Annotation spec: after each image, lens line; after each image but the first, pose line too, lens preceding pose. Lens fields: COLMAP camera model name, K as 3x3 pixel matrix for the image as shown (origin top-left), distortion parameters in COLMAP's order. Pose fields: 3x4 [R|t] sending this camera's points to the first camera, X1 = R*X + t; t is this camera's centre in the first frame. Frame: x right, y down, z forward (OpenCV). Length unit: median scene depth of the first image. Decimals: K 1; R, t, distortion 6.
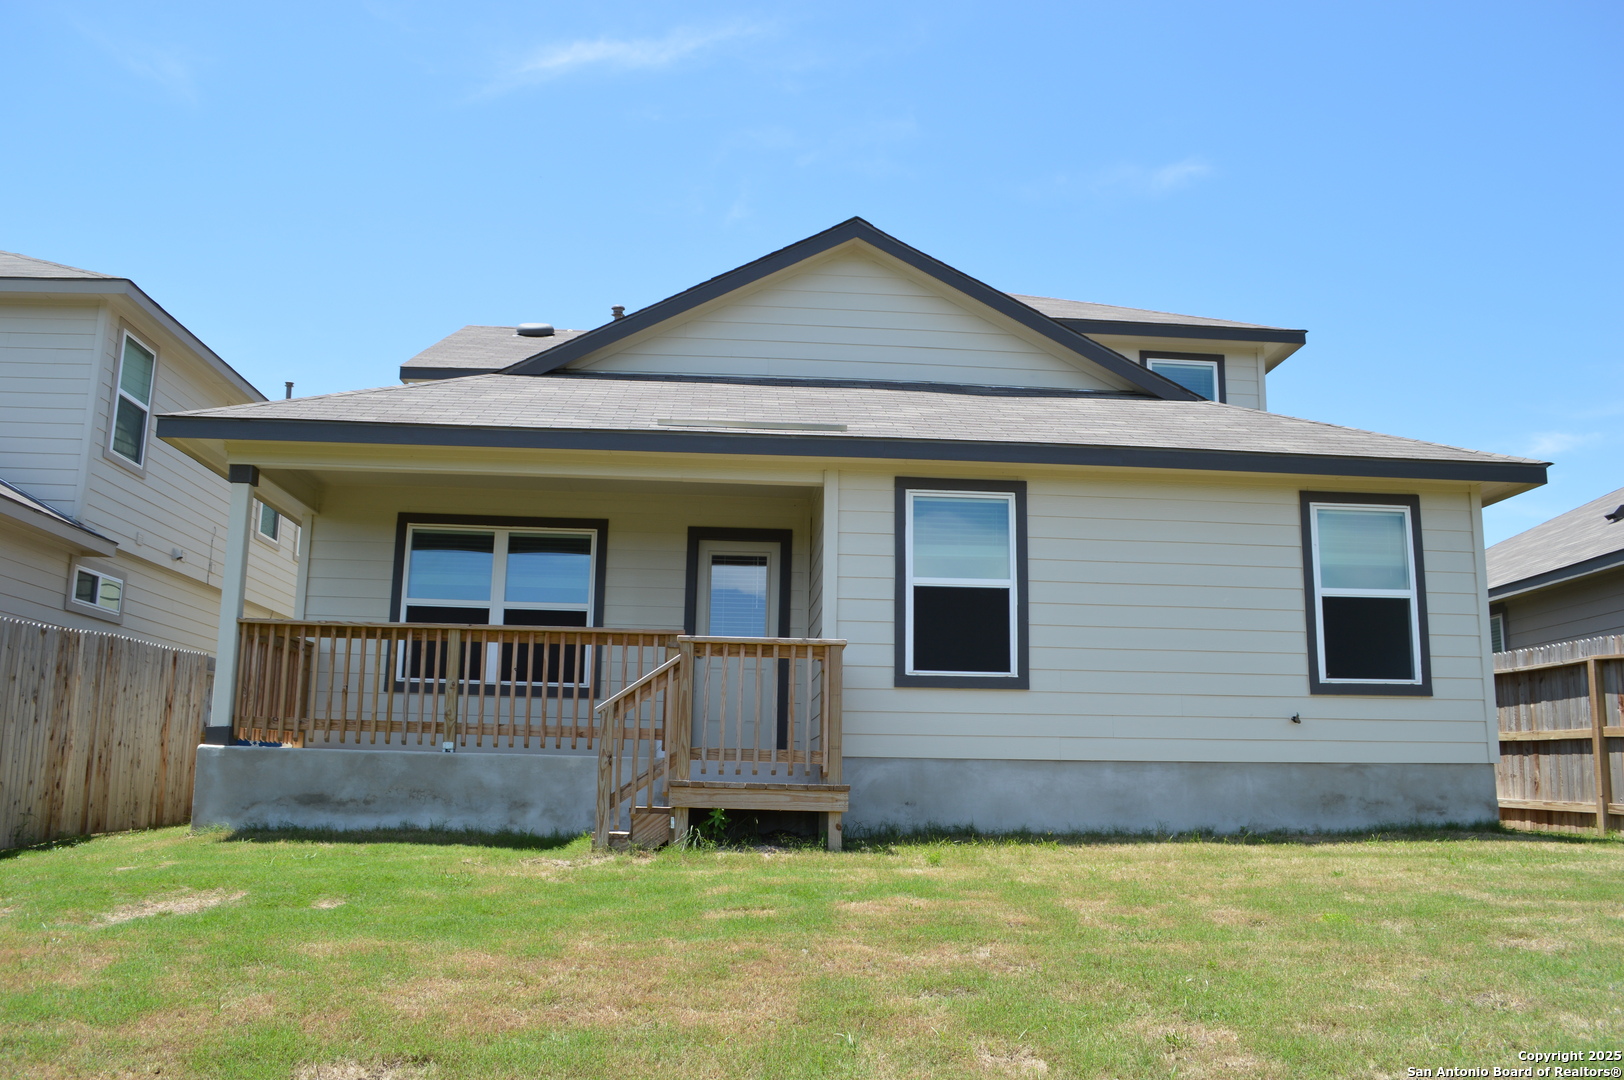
lens RADIAL K [[1308.8, 0, 809.9], [0, 1308.8, 542.0], [0, 0, 1]] dist [-0.084198, 0.018398]
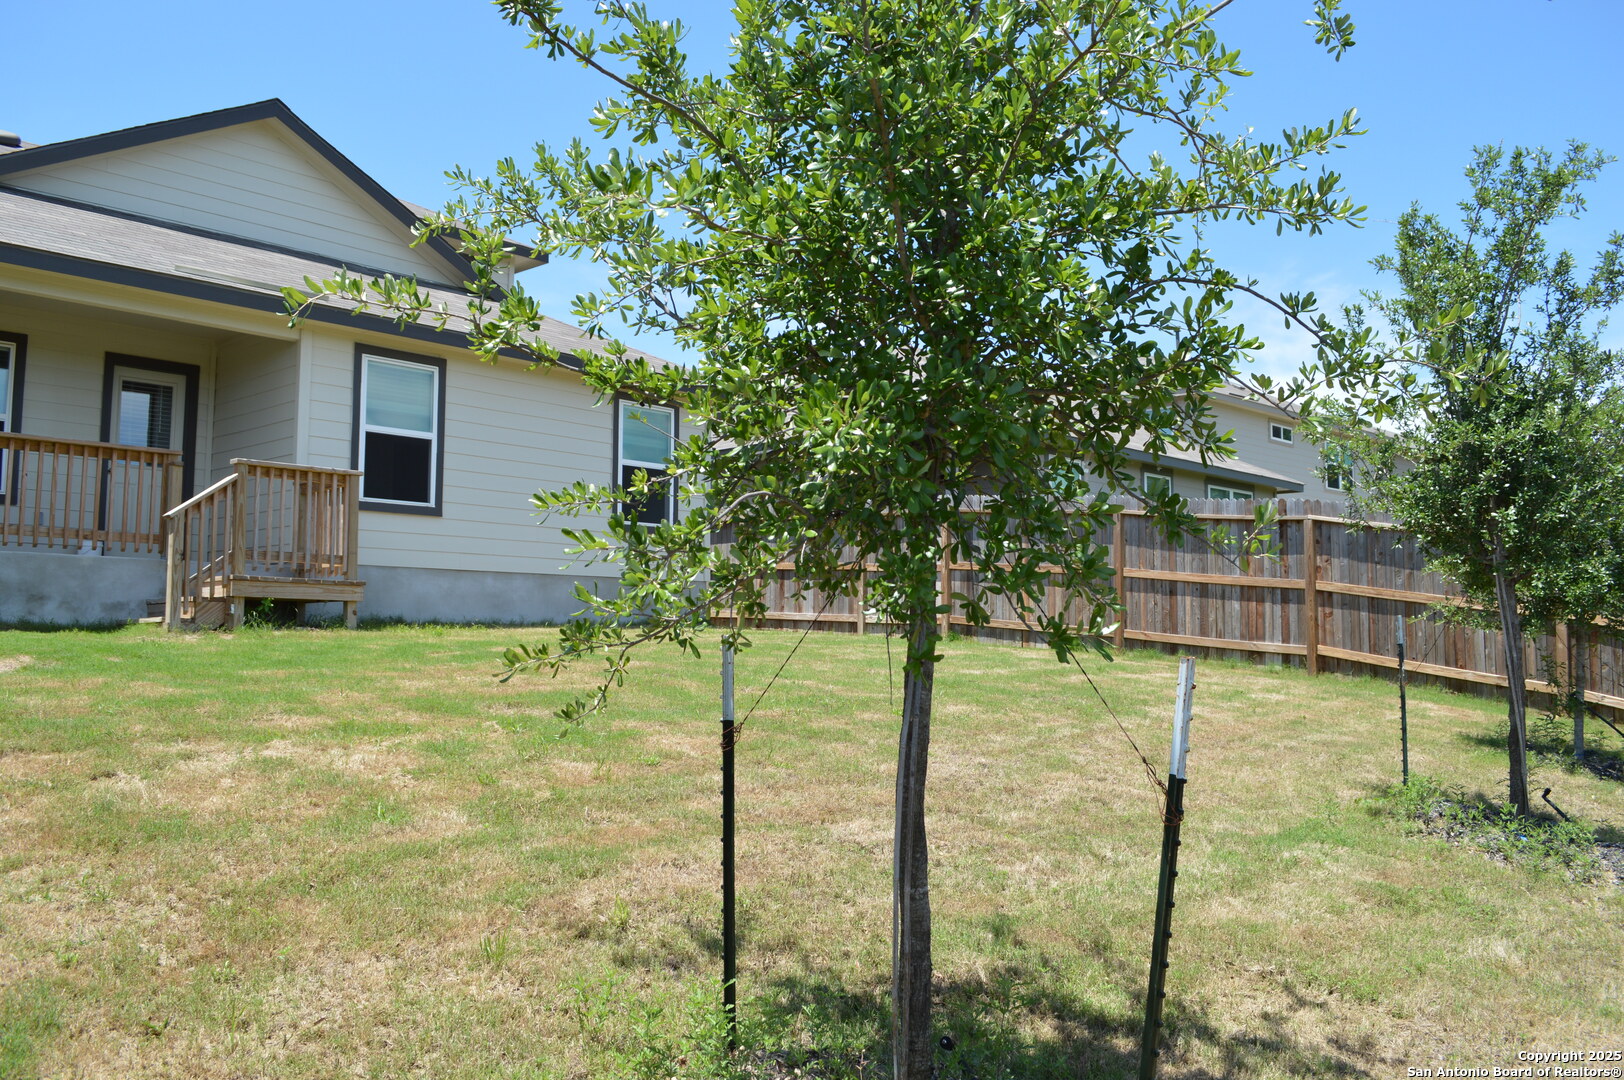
lens RADIAL K [[1308.8, 0, 815.6], [0, 1308.8, 545.9], [0, 0, 1]] dist [-0.084198, 0.018398]
pose [[0.709997, 0.036088, 0.703279, -0.479128], [-0.121446, 0.989997, 0.071806, 0.000297], [-0.693653, -0.136392, 0.707278, -0.204387]]
